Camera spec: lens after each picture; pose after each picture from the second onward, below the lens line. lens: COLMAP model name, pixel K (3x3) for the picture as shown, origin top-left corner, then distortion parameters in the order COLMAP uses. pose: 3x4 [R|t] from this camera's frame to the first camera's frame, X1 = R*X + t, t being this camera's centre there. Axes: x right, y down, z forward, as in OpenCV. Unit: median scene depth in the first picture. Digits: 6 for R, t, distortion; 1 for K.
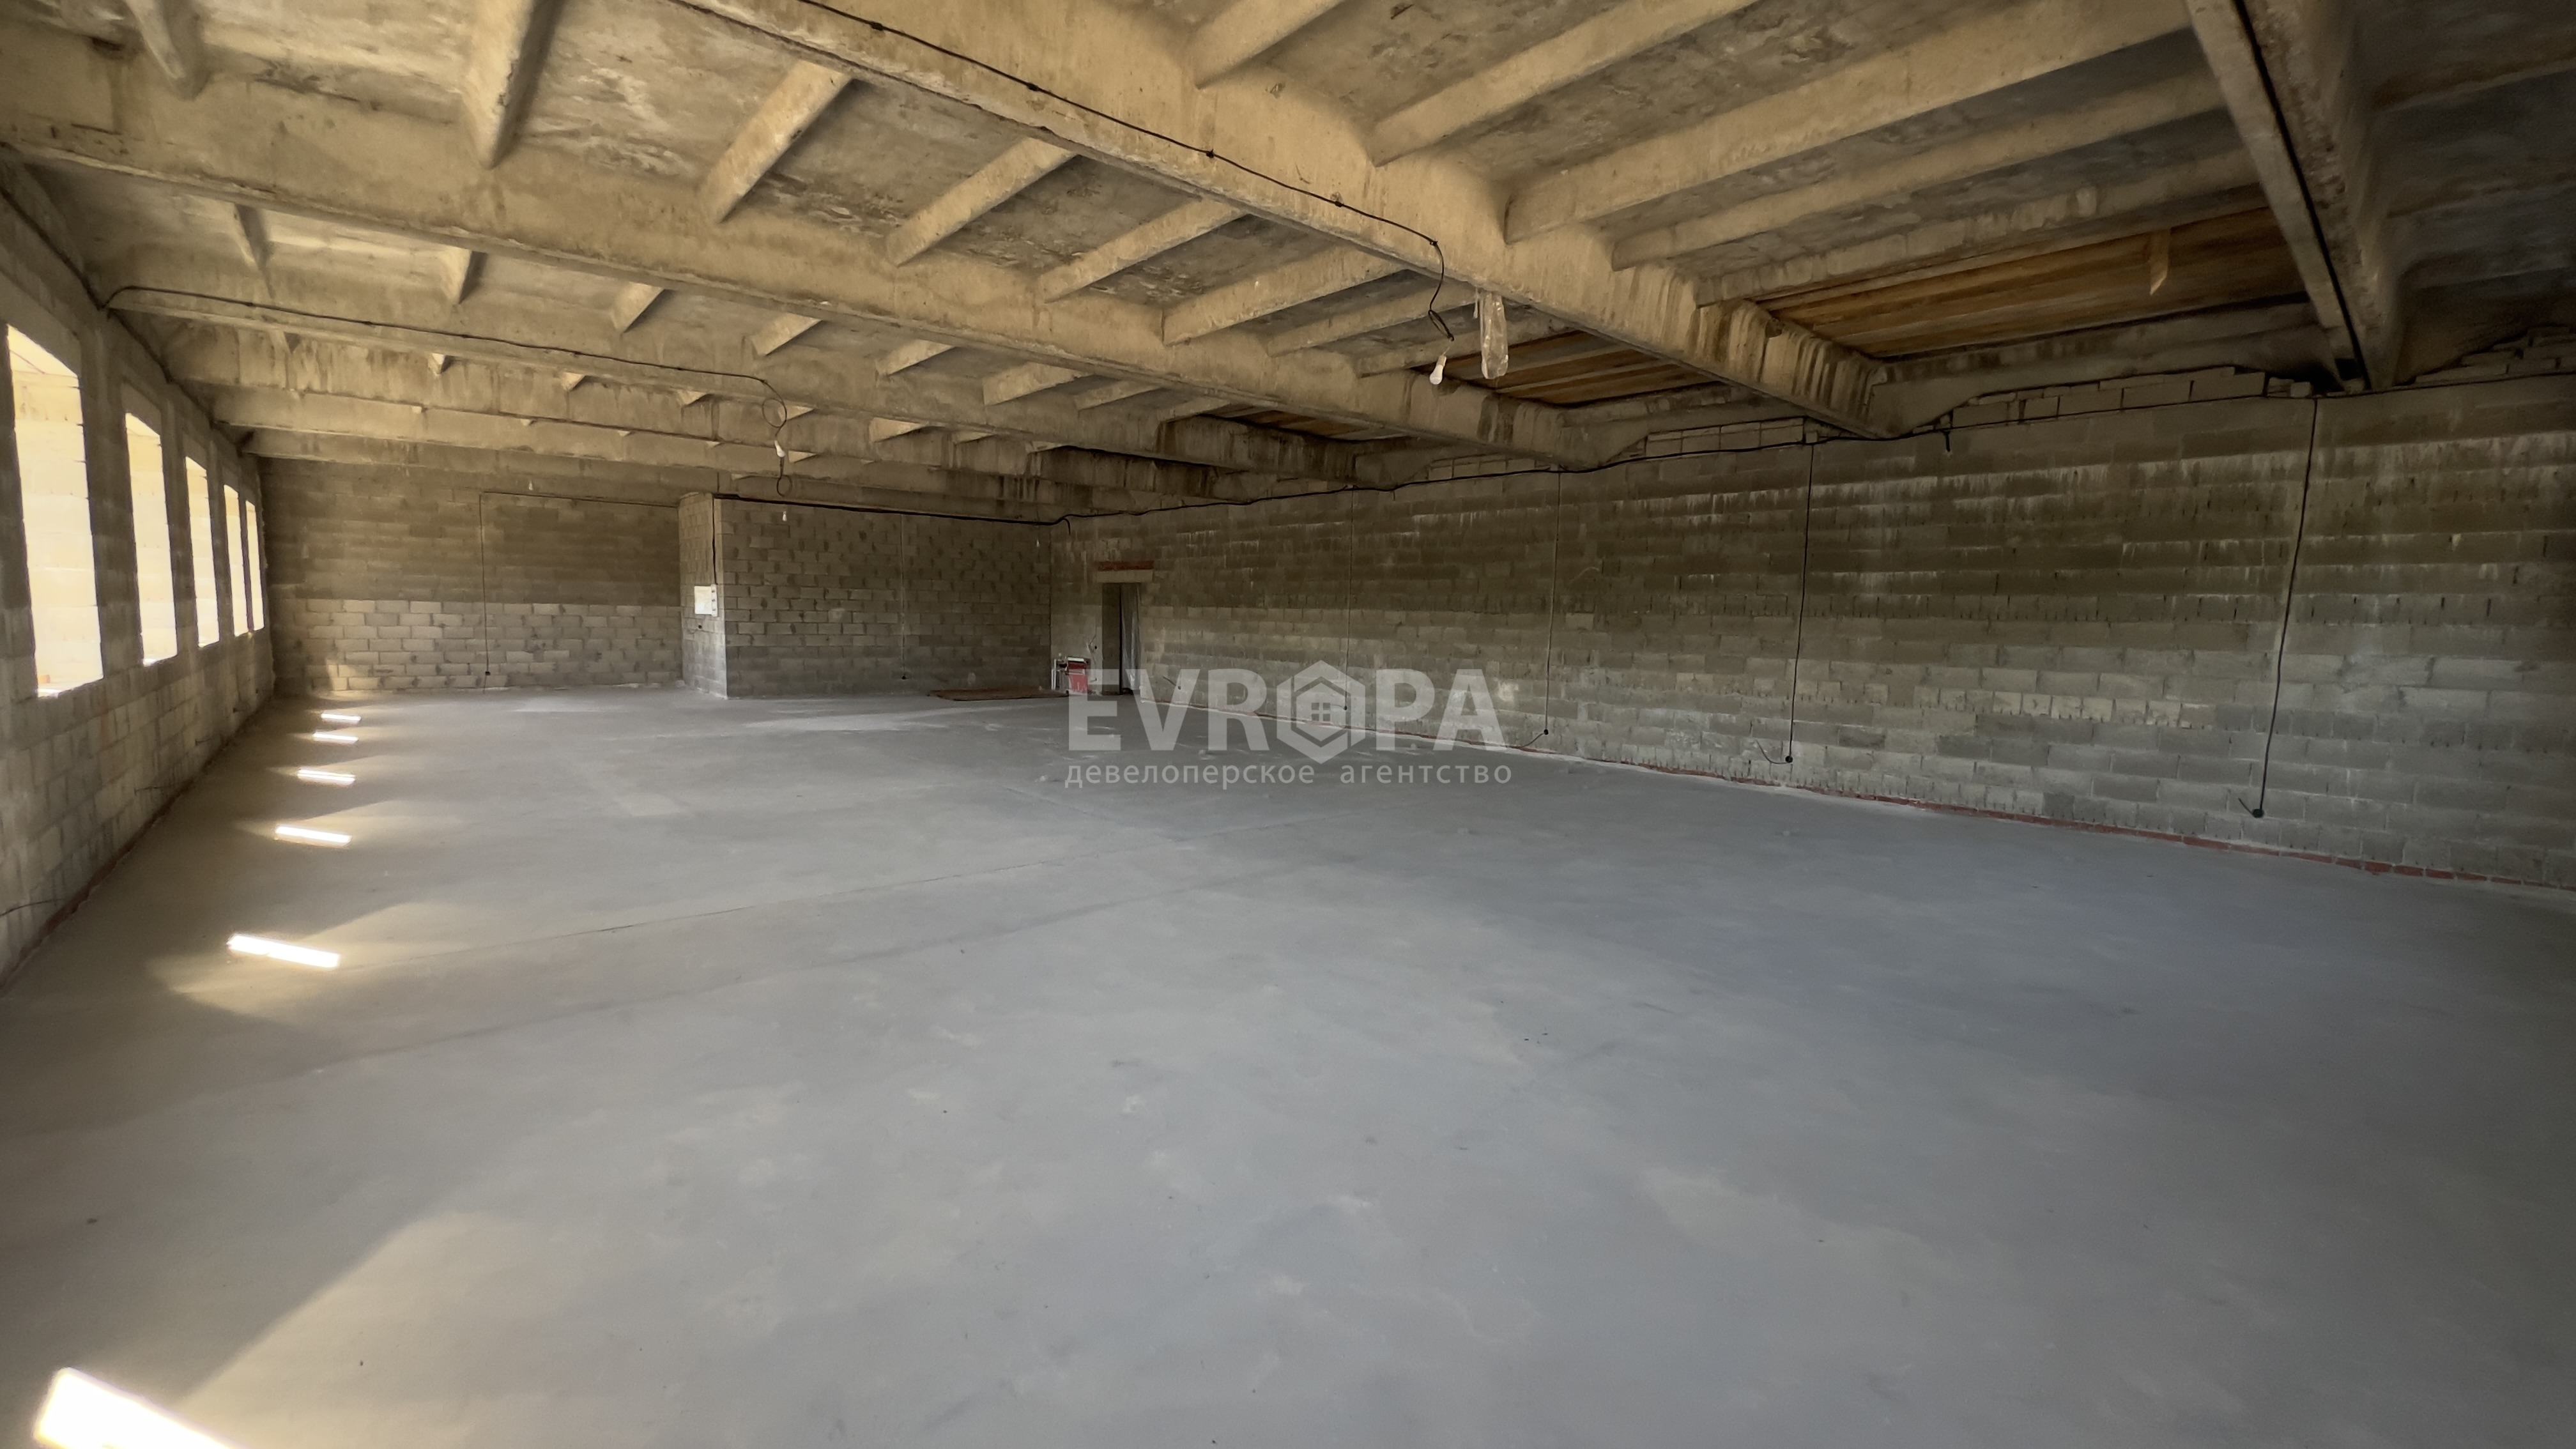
lens RADIAL K [[1034.2, 0, 1280.8], [0, 1034.2, 717.1], [0, 0, 1]] dist [-0.000896, 0.000775]
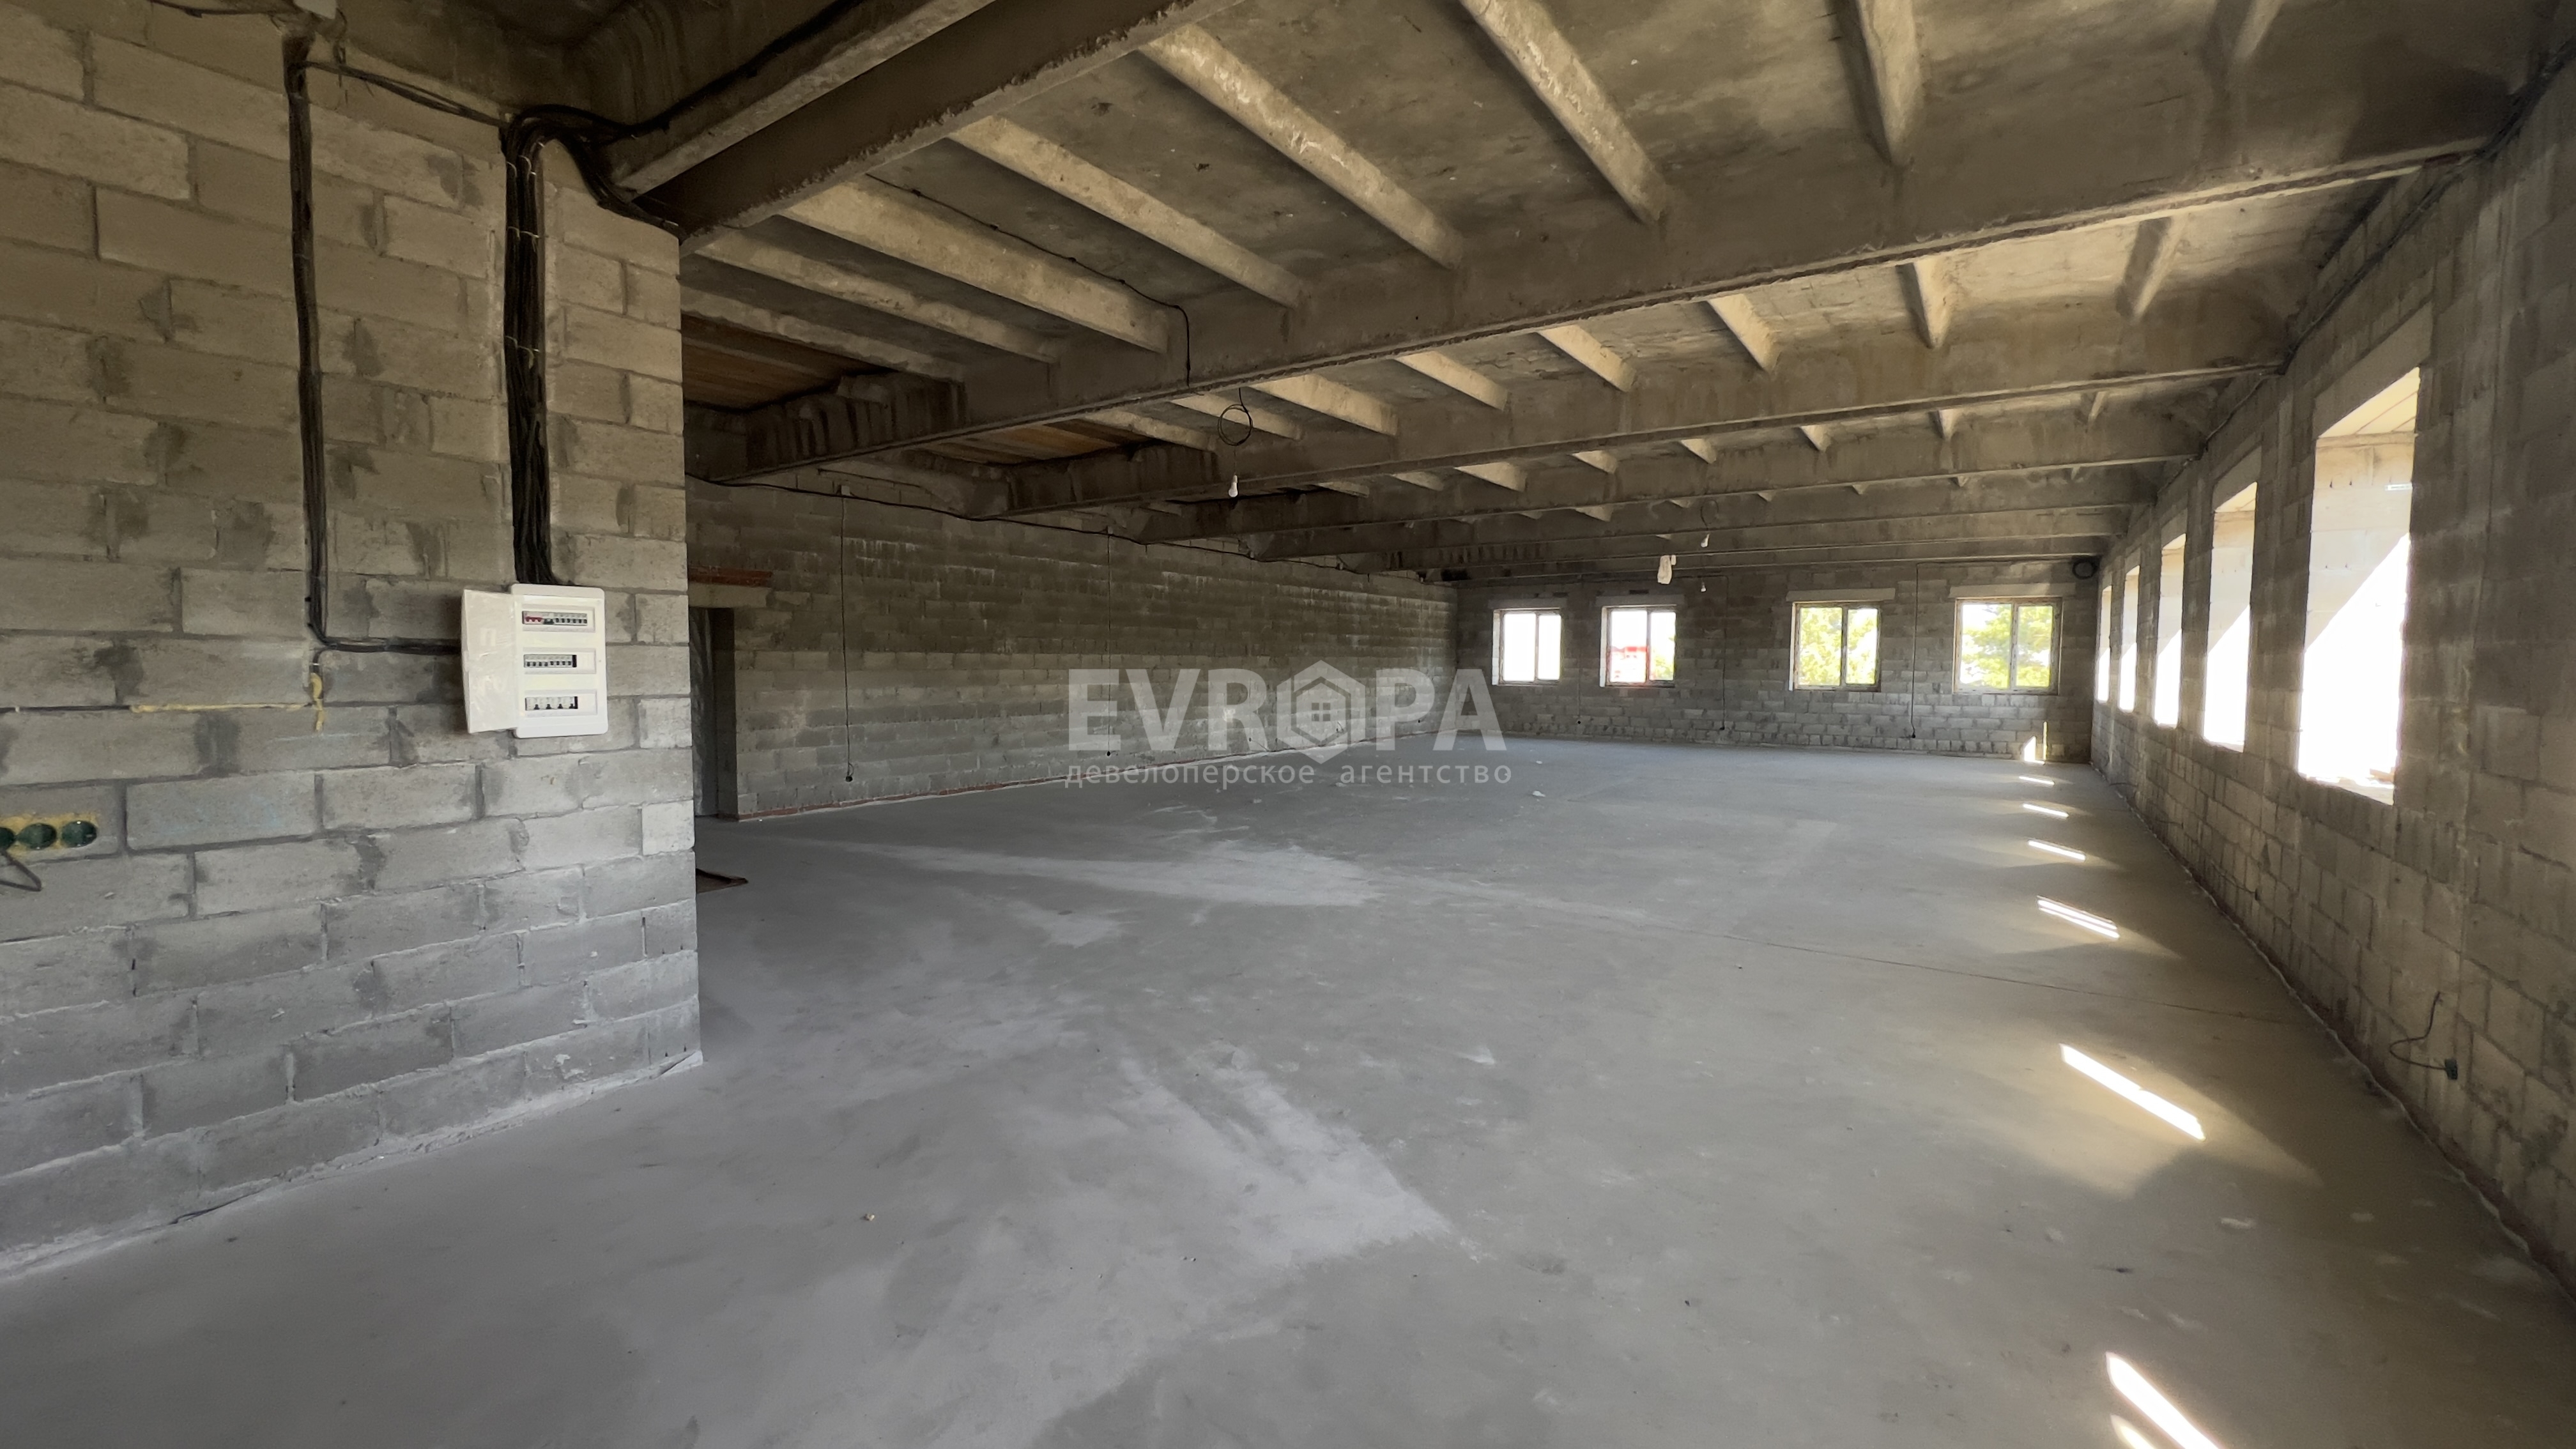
lens RADIAL K [[1034.2, 0, 1280.8], [0, 1034.2, 717.1], [0, 0, 1]] dist [-0.000896, 0.000775]
pose [[-0.237461, -0.078762, 0.968199, -0.963278], [0.084513, 0.991253, 0.101365, -0.134167], [-0.967714, 0.105896, -0.228728, 1.097882]]
